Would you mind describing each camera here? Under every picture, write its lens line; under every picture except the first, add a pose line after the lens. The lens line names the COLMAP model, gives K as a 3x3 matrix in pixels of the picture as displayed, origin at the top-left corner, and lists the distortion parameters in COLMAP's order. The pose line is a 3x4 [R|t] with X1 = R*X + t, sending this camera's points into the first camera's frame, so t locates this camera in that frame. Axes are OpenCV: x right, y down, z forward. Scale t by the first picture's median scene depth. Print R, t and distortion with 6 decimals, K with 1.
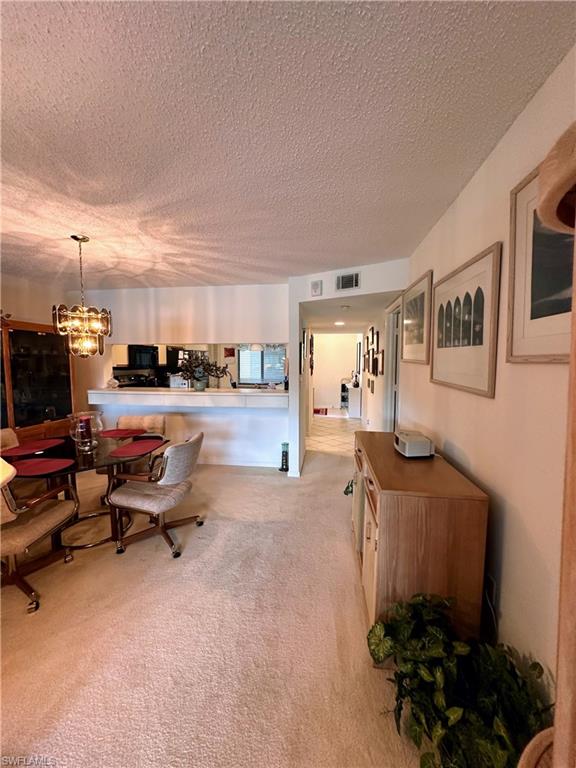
lens RADIAL K [[306.3, 0, 286.6], [0, 306.3, 385.6], [0, 0, 1]] dist [-0.003684, 0.000334]
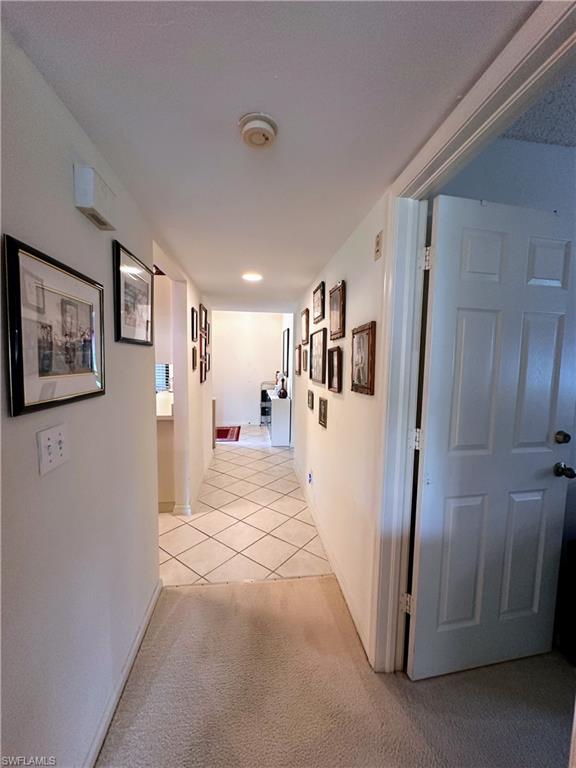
lens RADIAL K [[306.3, 0, 287.6], [0, 306.3, 384.8], [0, 0, 1]] dist [-0.003684, 0.000334]
pose [[0.968035, -0.005087, 0.250764, 0.149314], [0.003058, 0.999959, 0.008480, -0.053599], [-0.250797, -0.007442, 0.968011, 0.743656]]
